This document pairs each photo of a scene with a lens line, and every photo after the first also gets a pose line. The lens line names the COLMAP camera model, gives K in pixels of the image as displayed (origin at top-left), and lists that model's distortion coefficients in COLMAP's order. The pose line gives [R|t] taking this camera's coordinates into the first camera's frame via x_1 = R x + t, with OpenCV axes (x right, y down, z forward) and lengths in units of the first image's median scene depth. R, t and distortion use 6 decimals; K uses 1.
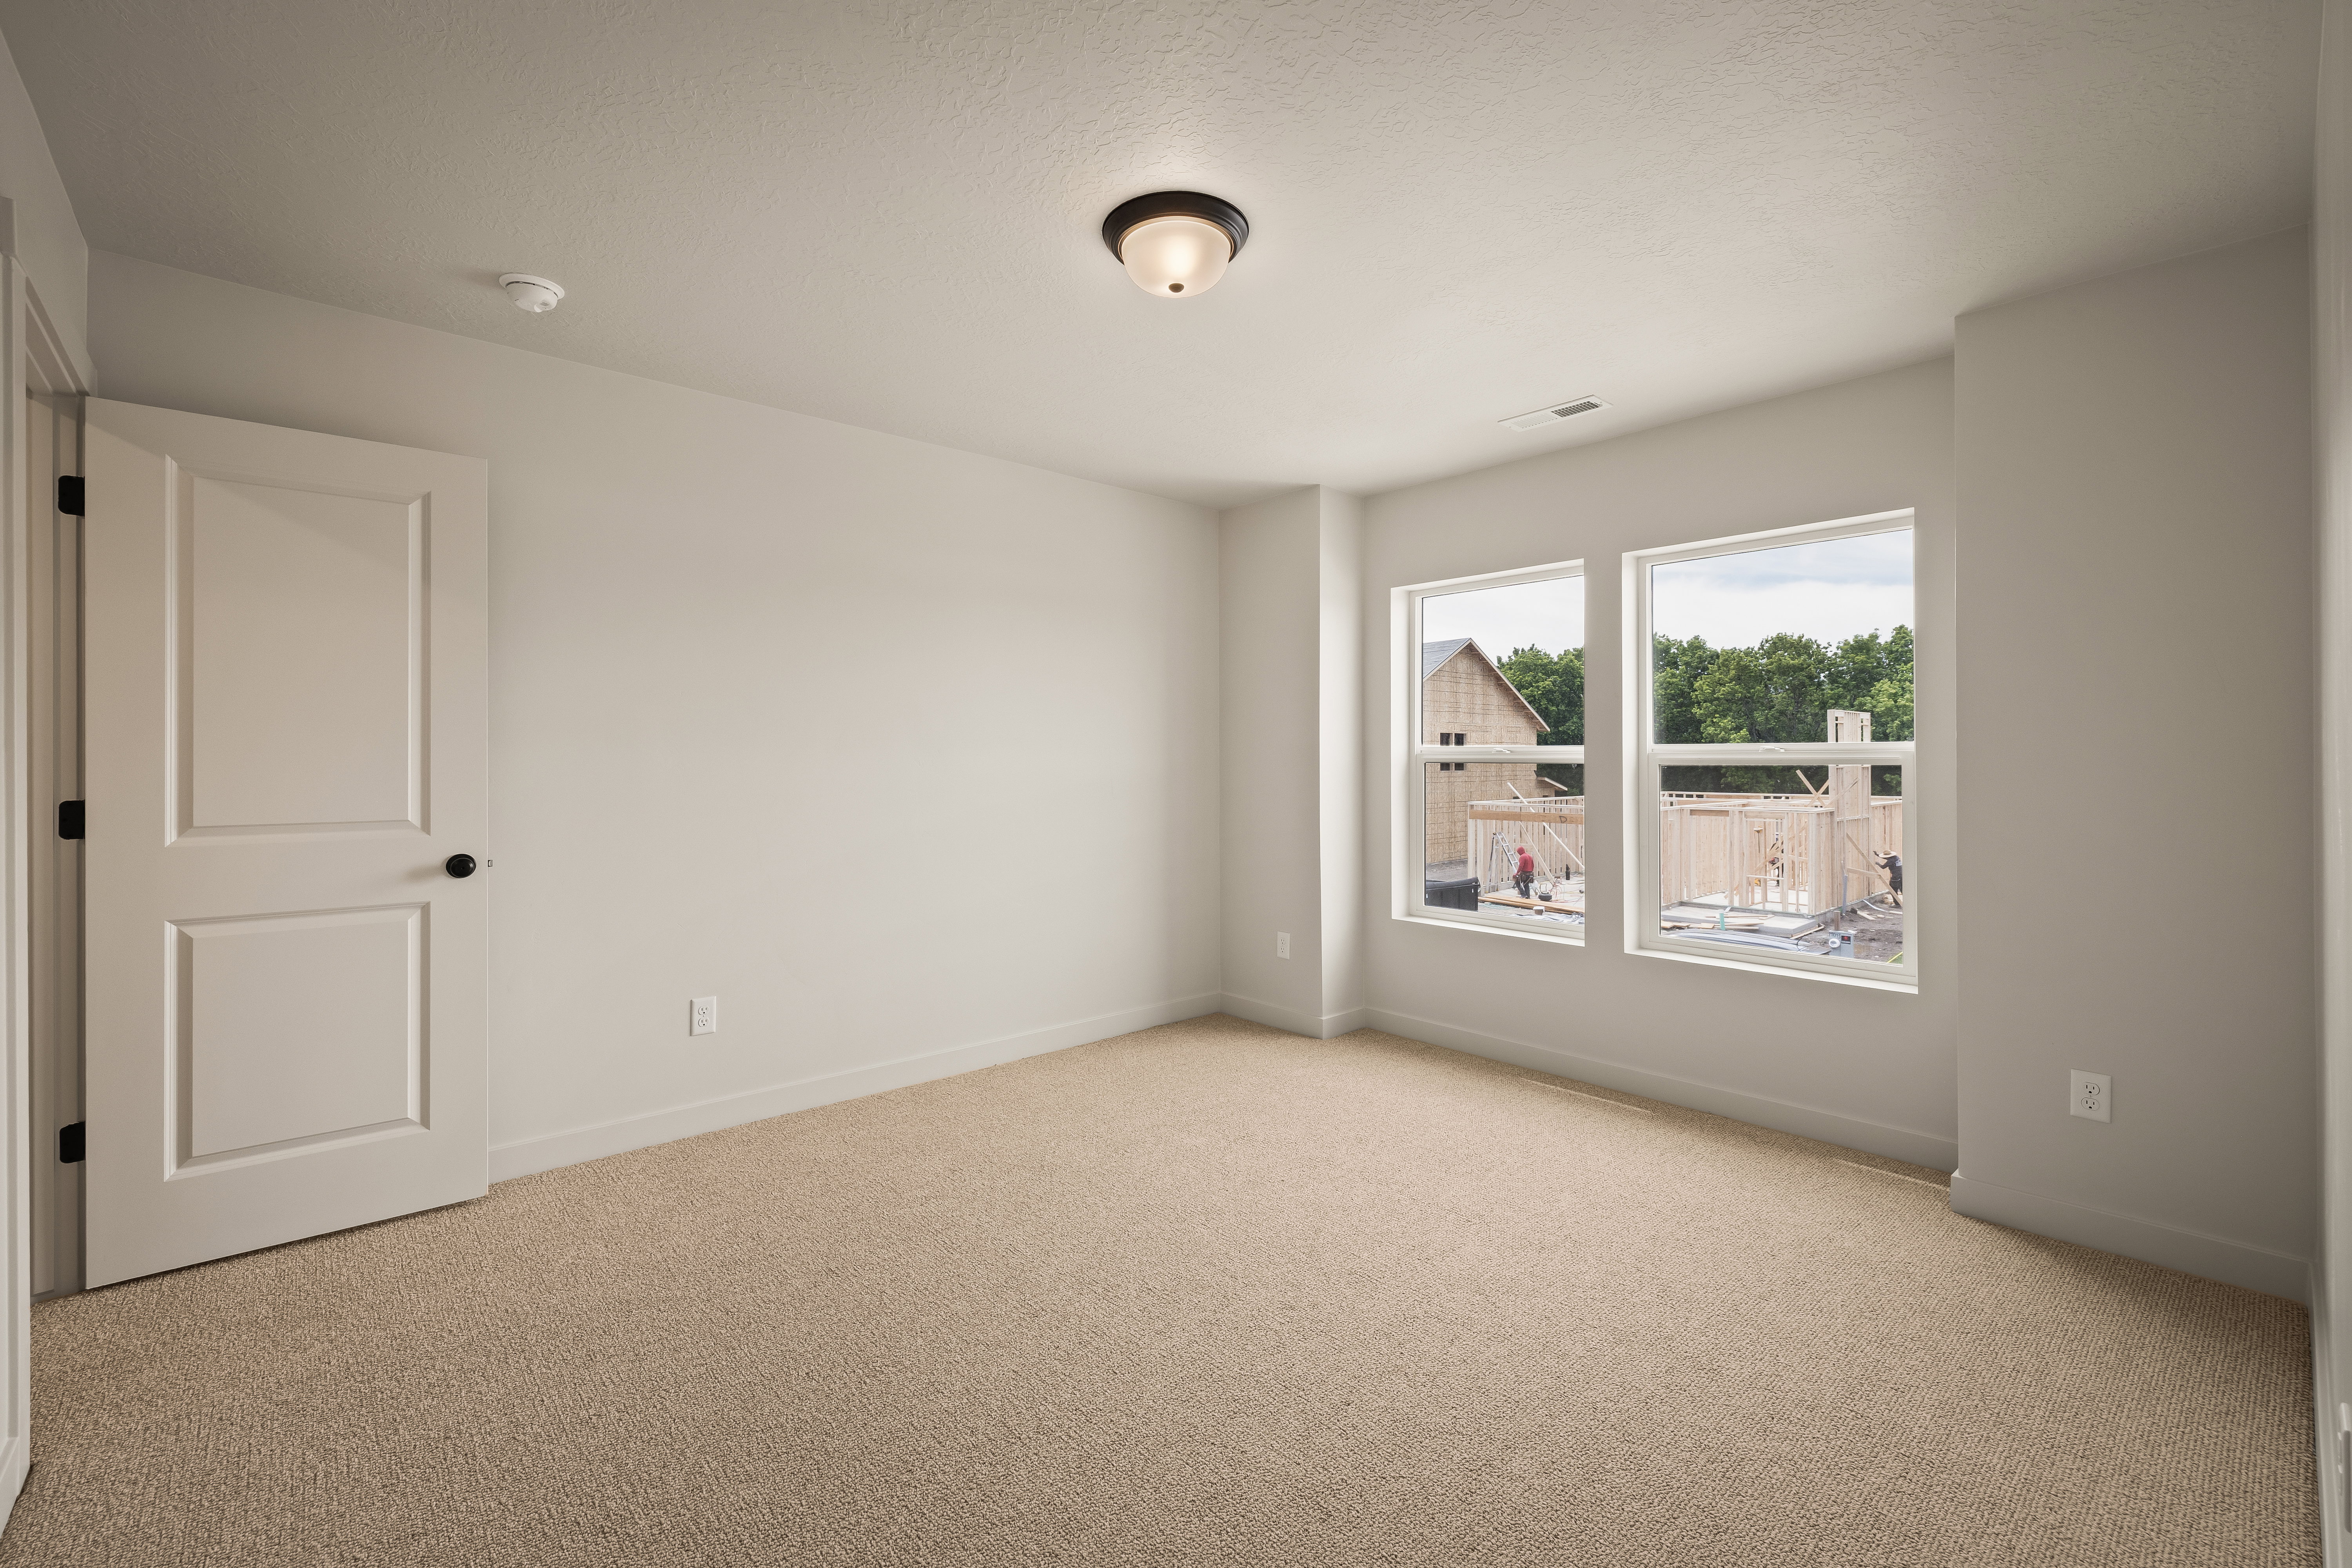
lens RADIAL K [[987.2, 0, 1175.8], [0, 987.2, 760.9], [0, 0, 1]] dist [0.000642, 0.000017]
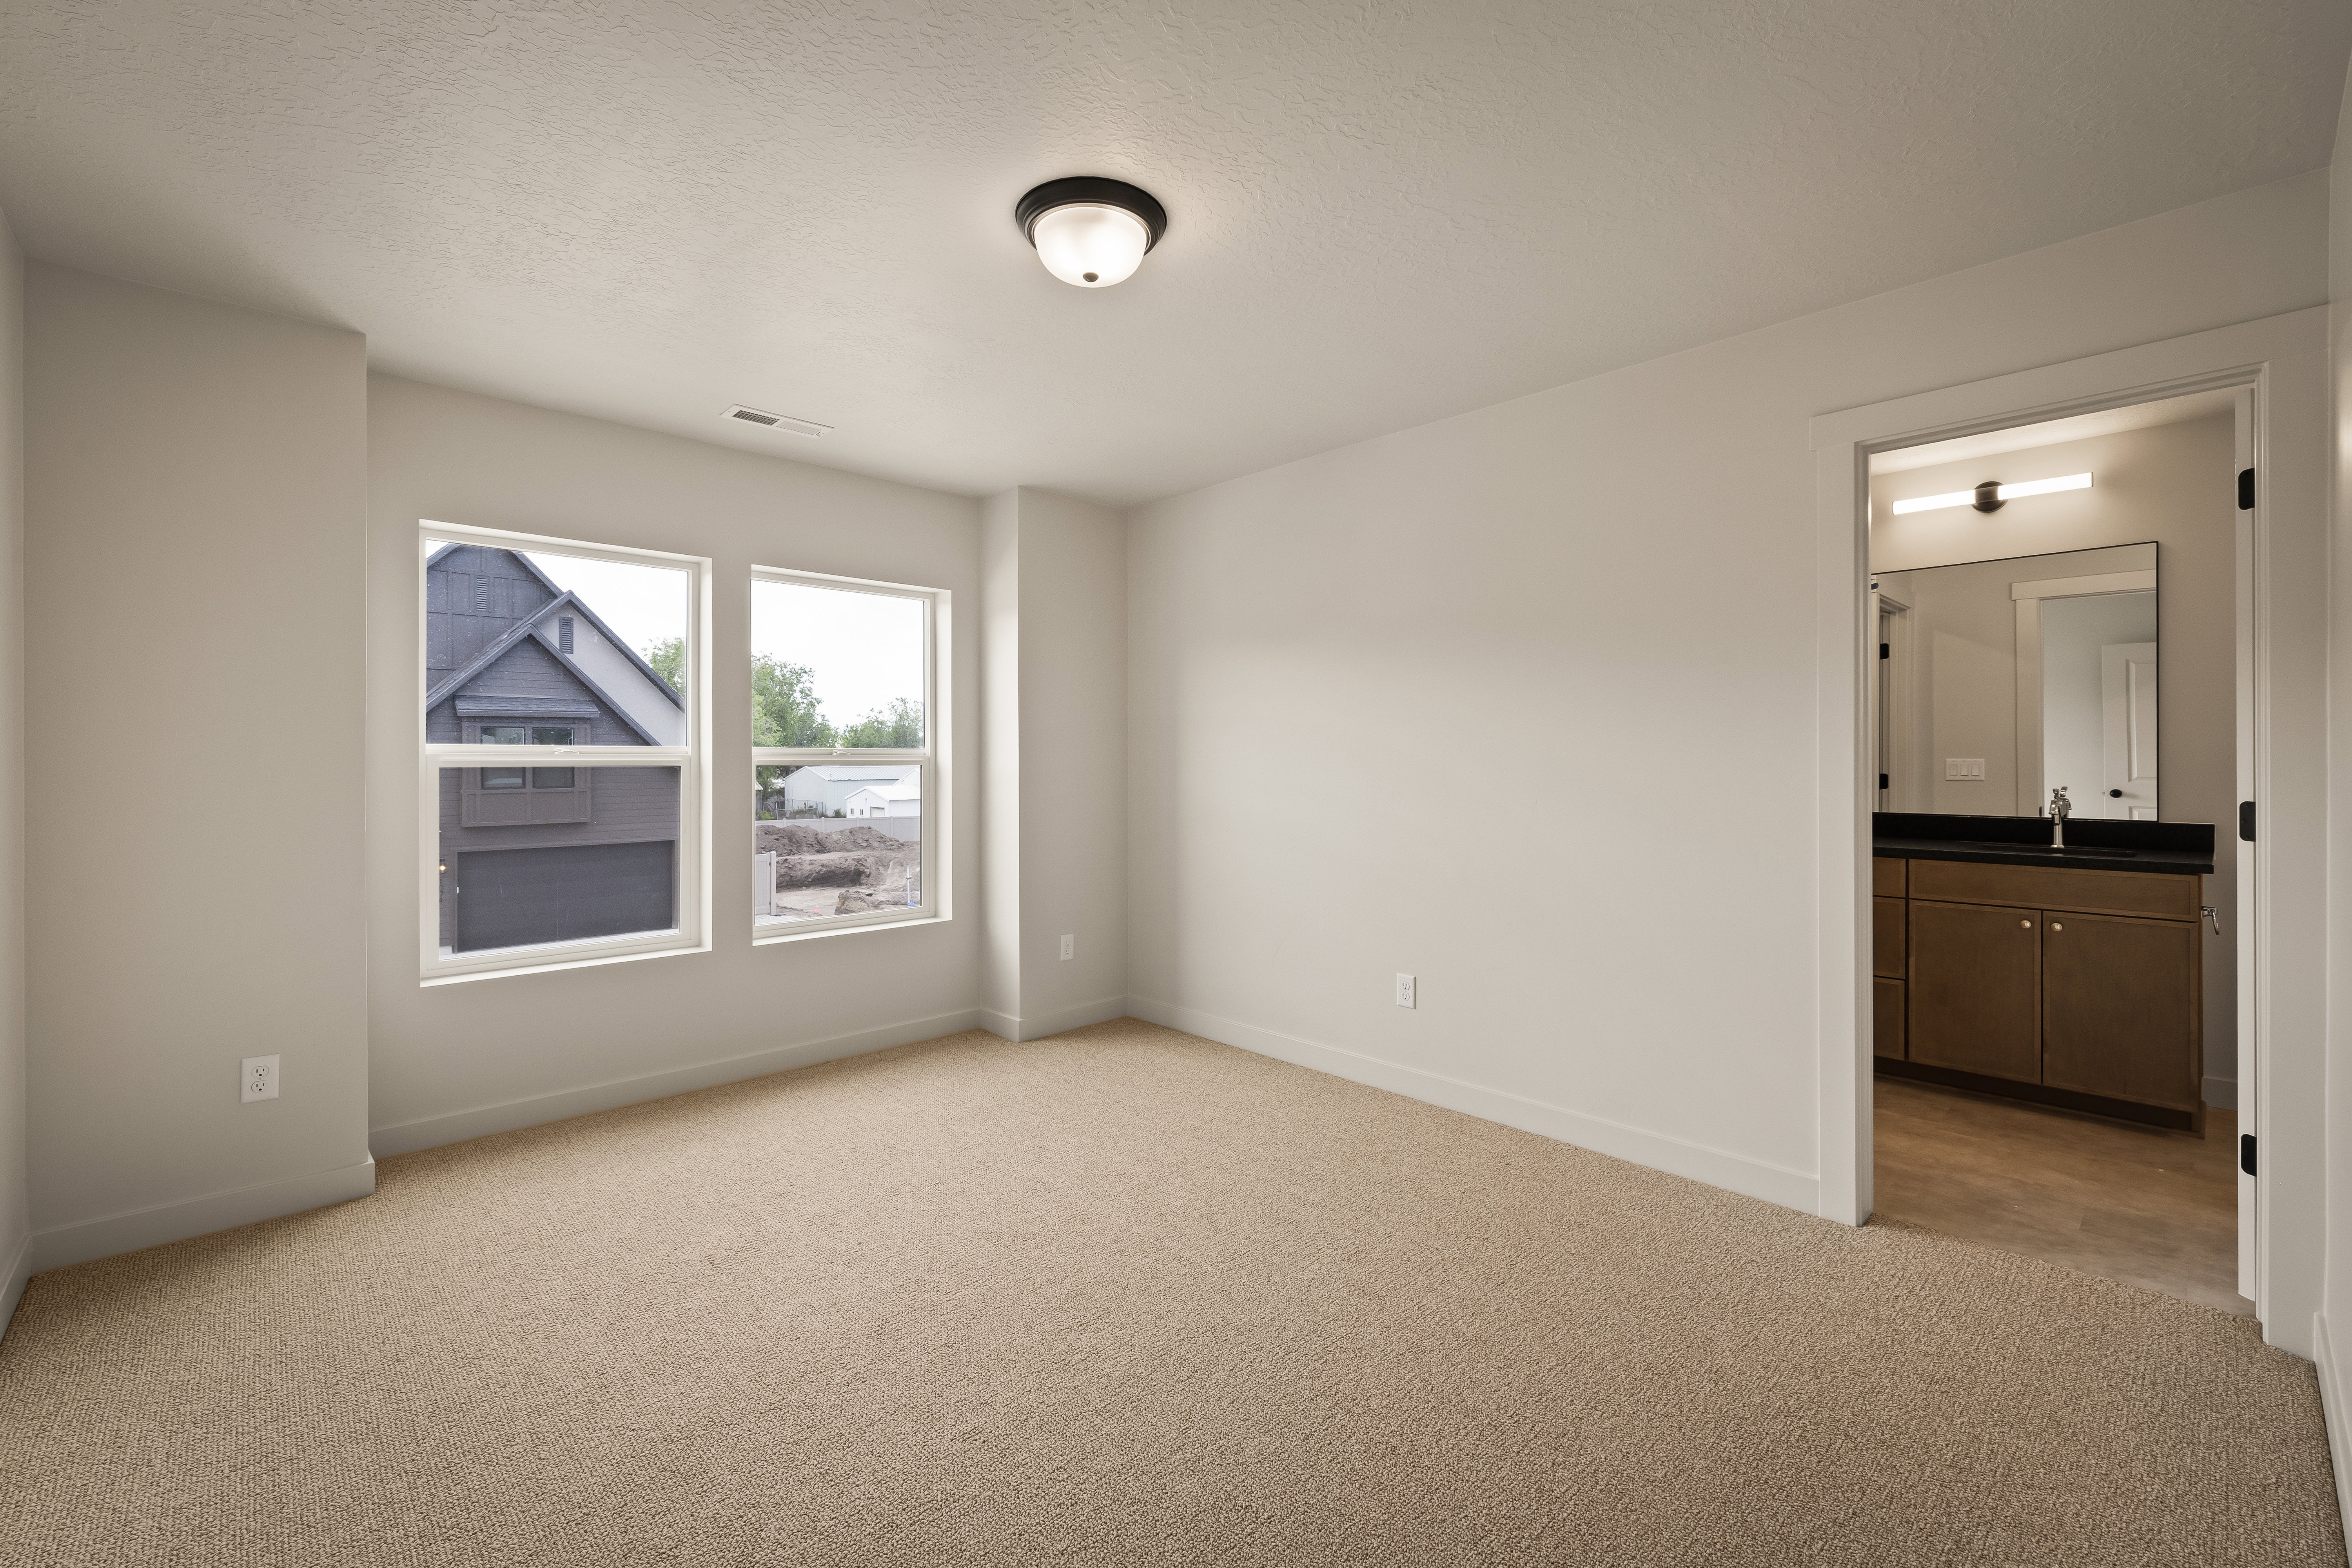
lens RADIAL K [[987.2, 0, 1175.8], [0, 987.2, 760.9], [0, 0, 1]] dist [0.000642, 0.000017]
pose [[-0.026390, 0.001478, 0.999651, -0.803837], [0.002508, 0.999996, -0.001412, 0.002336], [-0.999649, 0.002470, -0.026394, 0.775898]]
